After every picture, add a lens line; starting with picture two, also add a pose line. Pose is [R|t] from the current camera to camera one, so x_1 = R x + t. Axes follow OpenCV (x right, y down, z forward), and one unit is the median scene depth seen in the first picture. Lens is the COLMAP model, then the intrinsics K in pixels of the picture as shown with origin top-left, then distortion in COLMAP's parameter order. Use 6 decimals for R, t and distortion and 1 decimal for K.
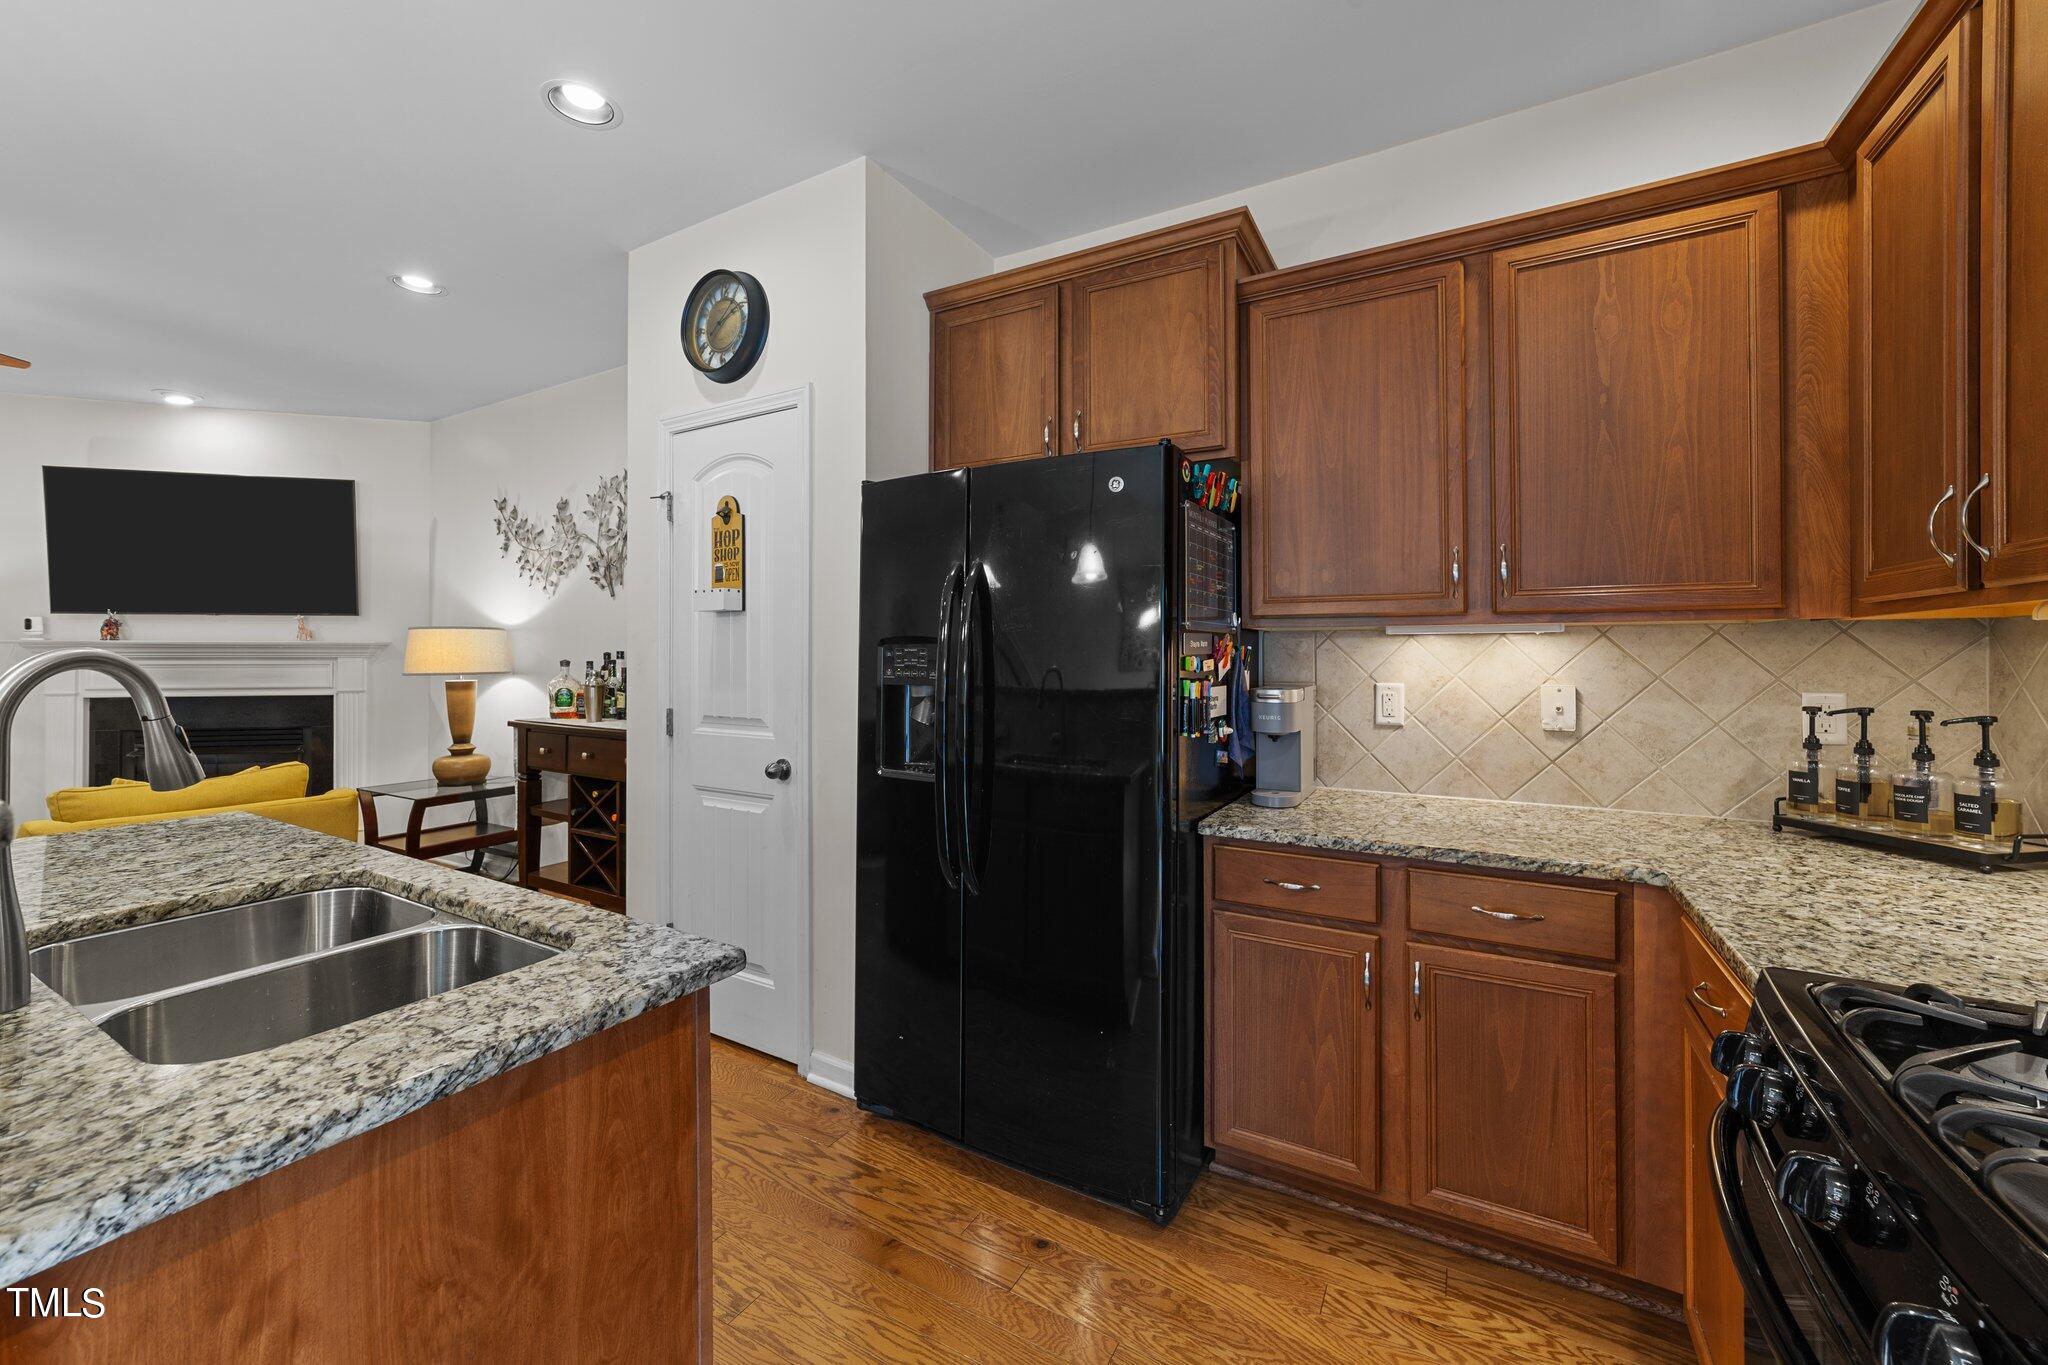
lens RADIAL K [[789.4, 0, 1034.3], [0, 789.4, 650.4], [0, 0, 1]] dist [-0.011525, 0.006303]
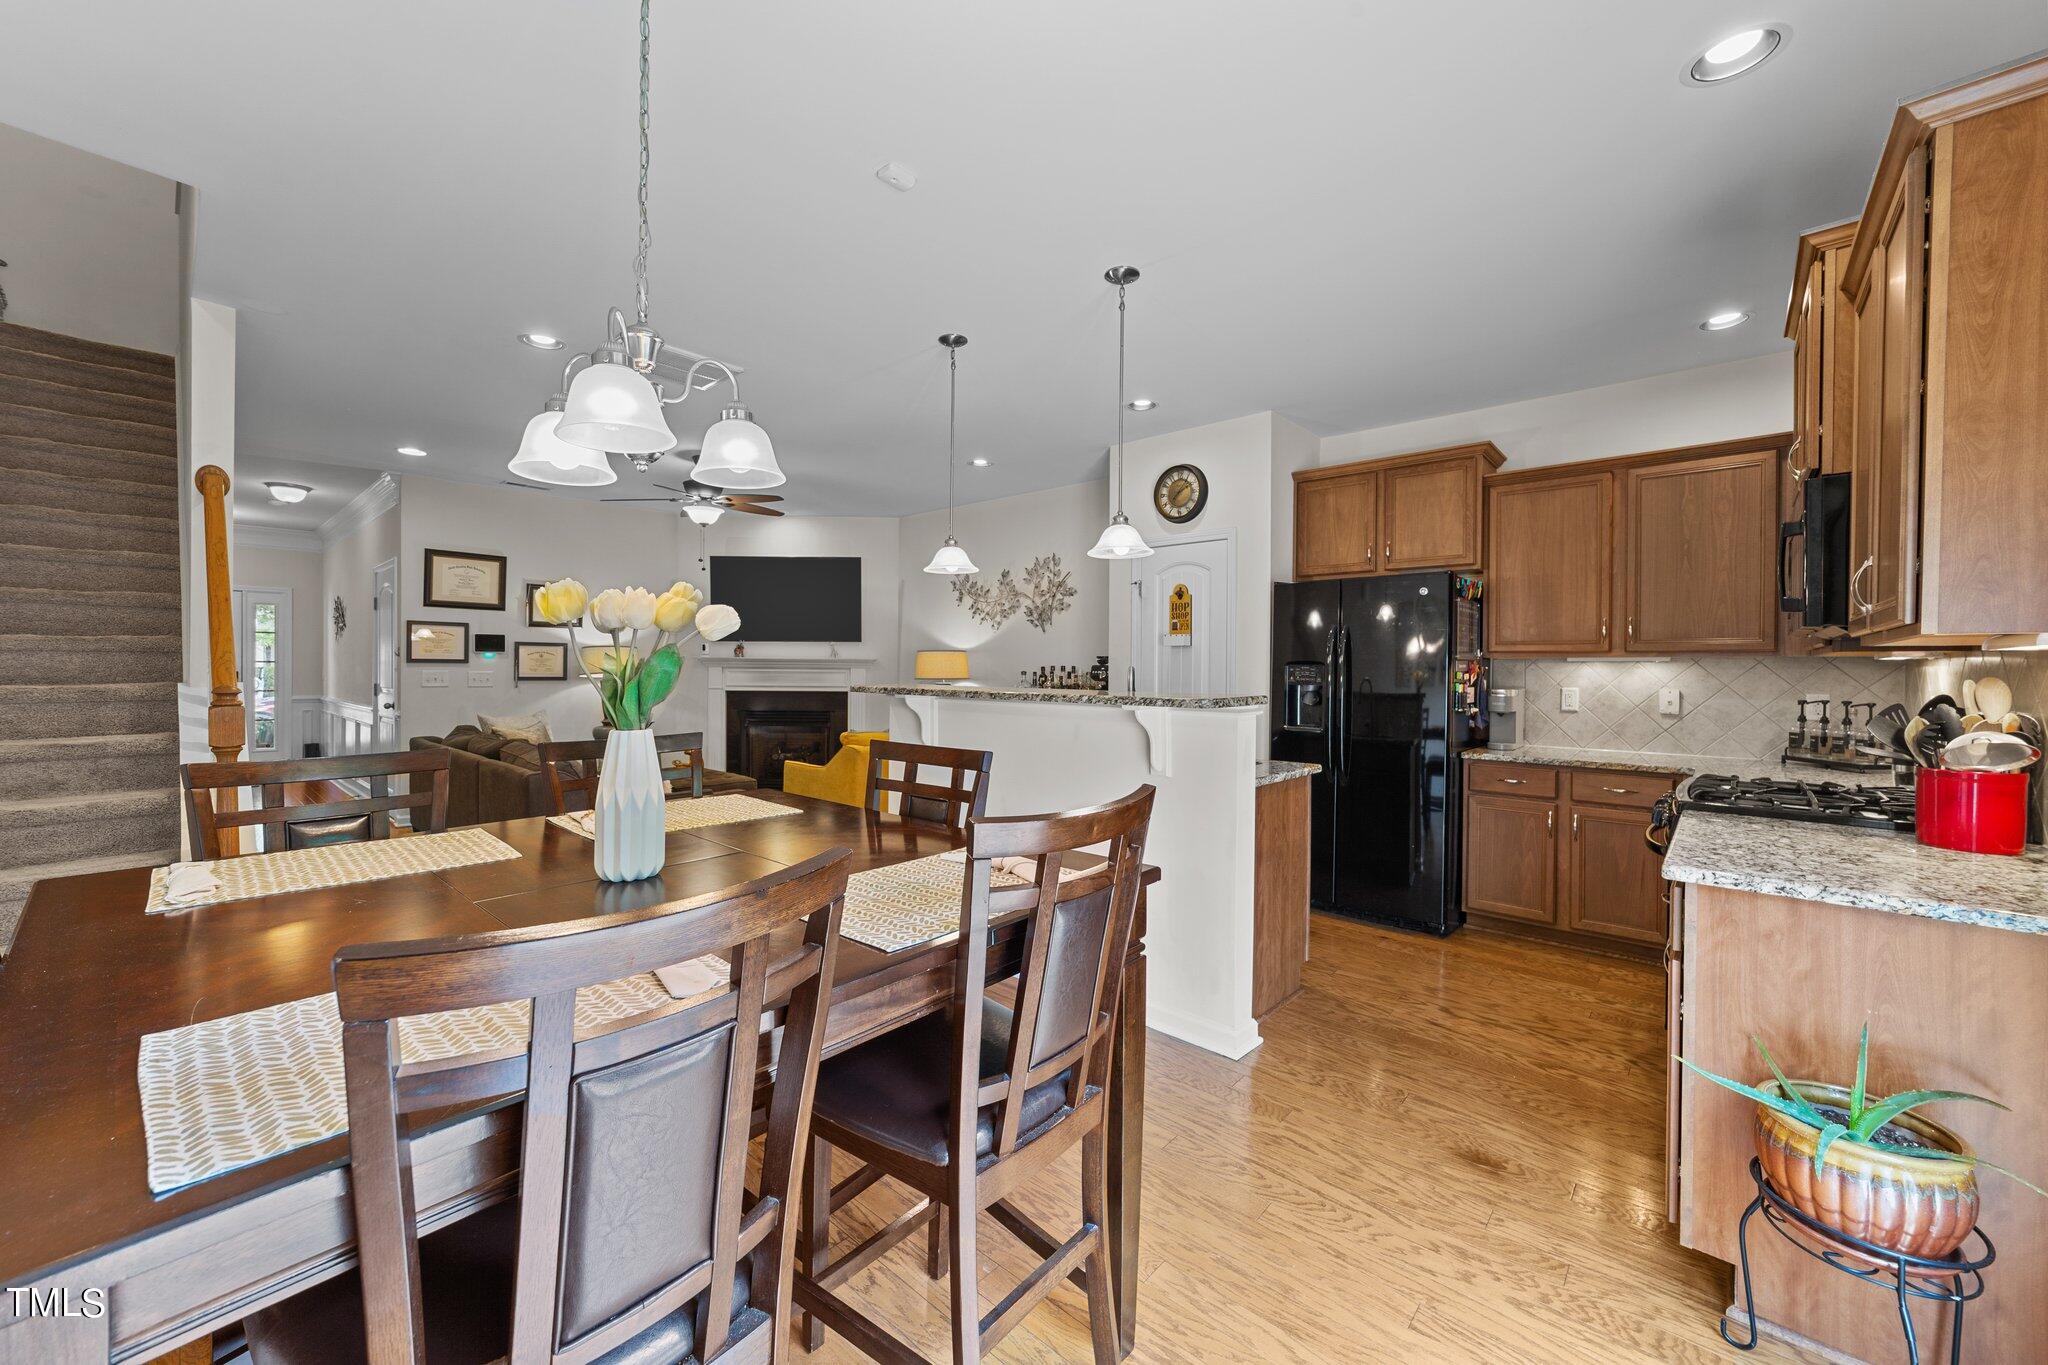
lens RADIAL K [[789.4, 0, 1033.9], [0, 789.4, 674.5], [0, 0, 1]] dist [-0.011525, 0.006303]
pose [[0.977543, 0.010456, -0.210475, -0.411606], [-0.007980, 0.999889, 0.012610, -0.002585], [0.210583, -0.010647, 0.977518, -1.128394]]
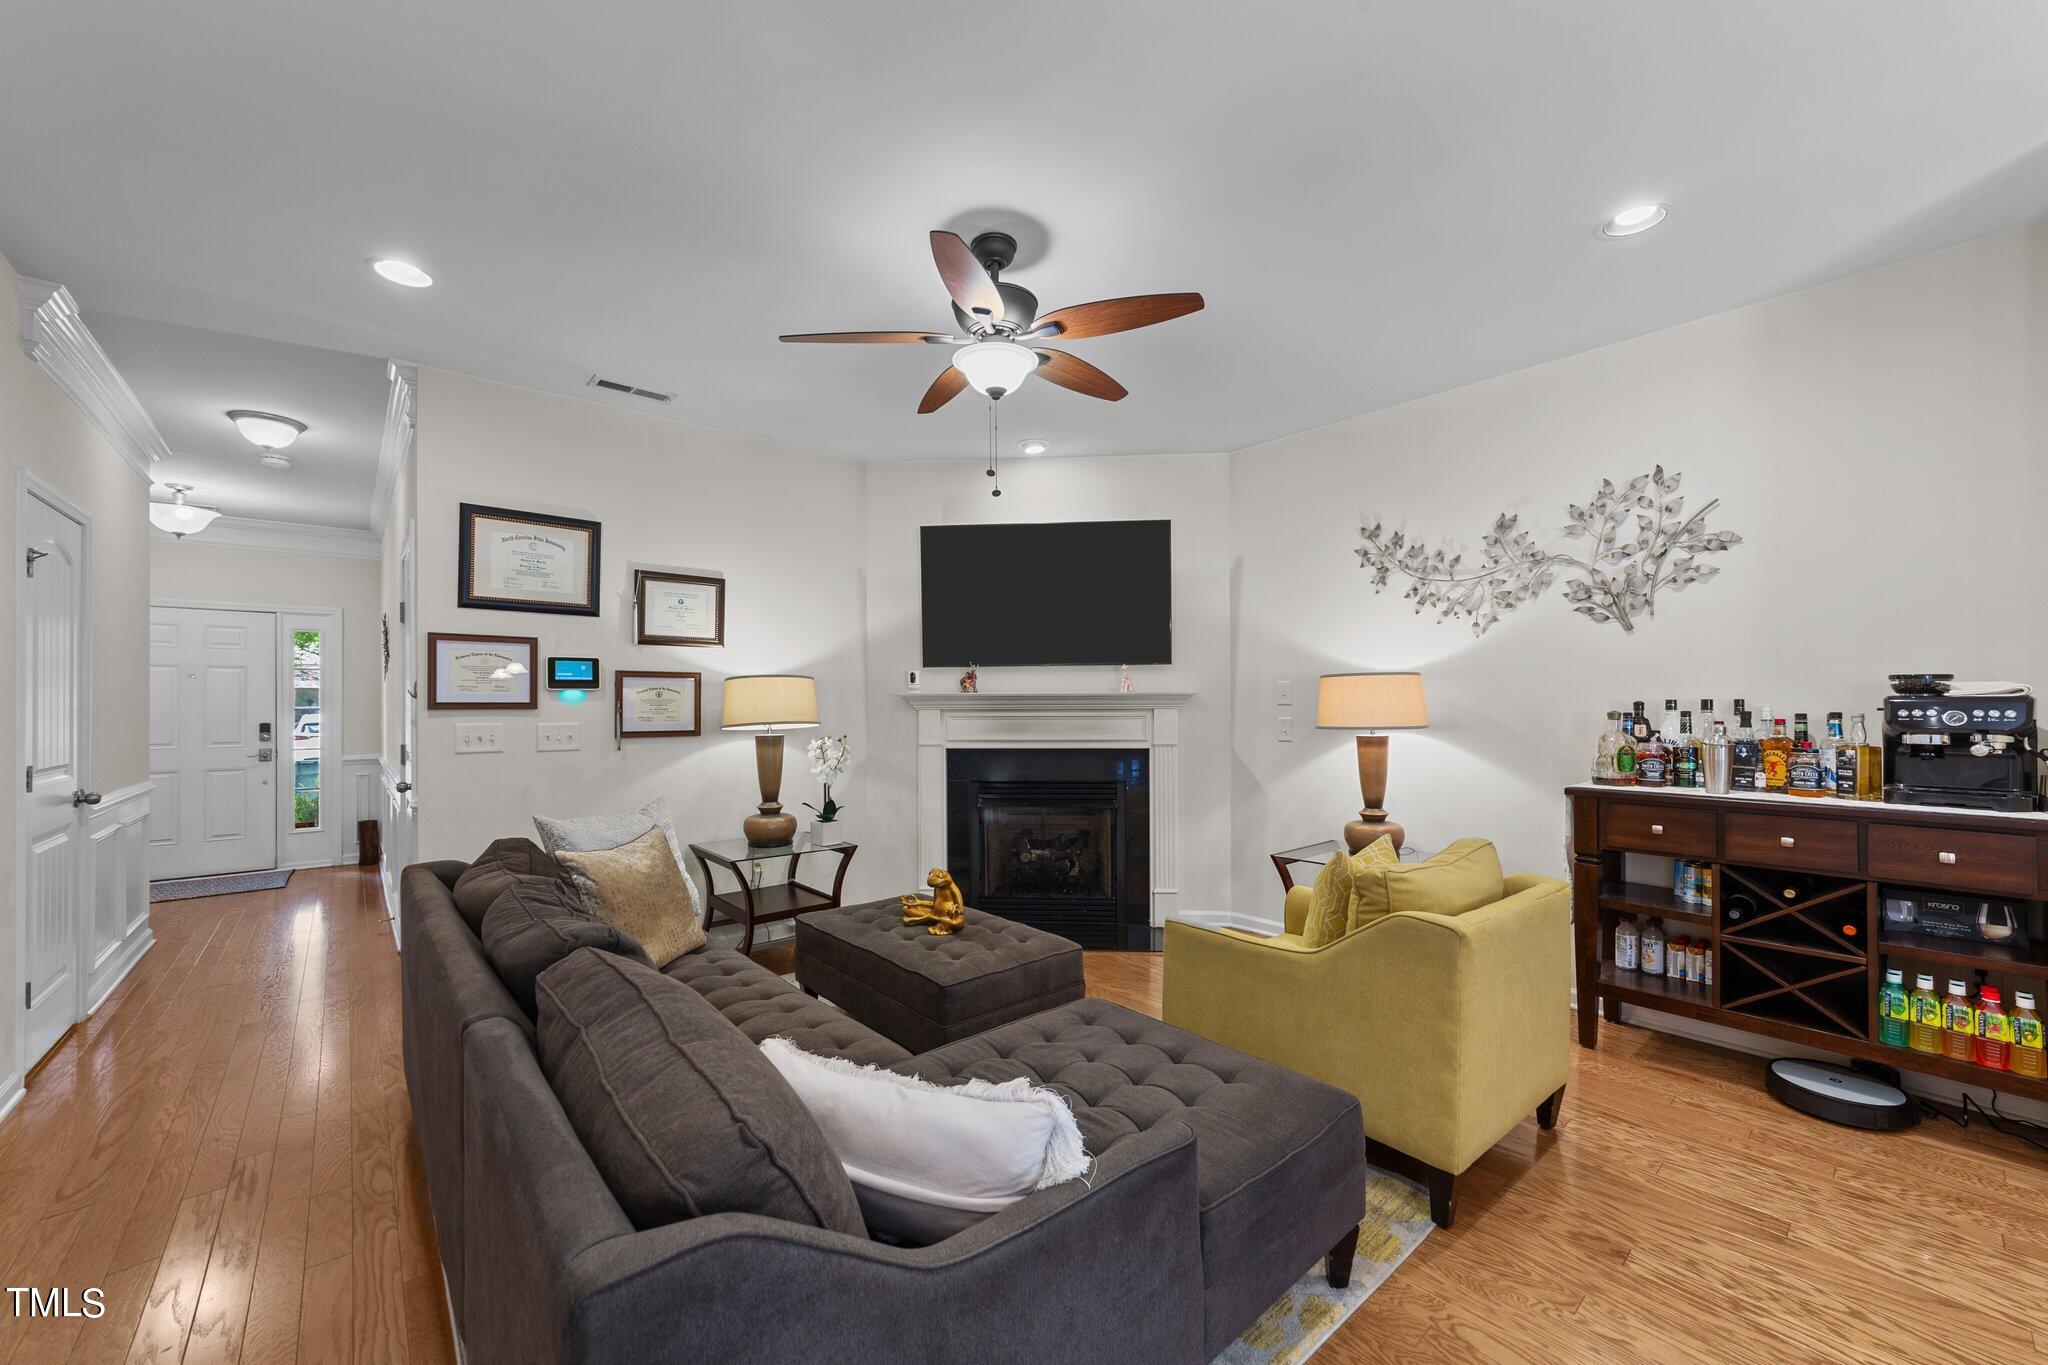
lens RADIAL K [[789.4, 0, 1040.5], [0, 789.4, 705.8], [0, 0, 1]] dist [-0.011525, 0.006303]
pose [[0.946347, -0.003013, -0.323140, -1.610868], [0.005258, 0.999968, 0.006075, -0.002582], [0.323111, -0.007448, 0.946332, 0.127842]]
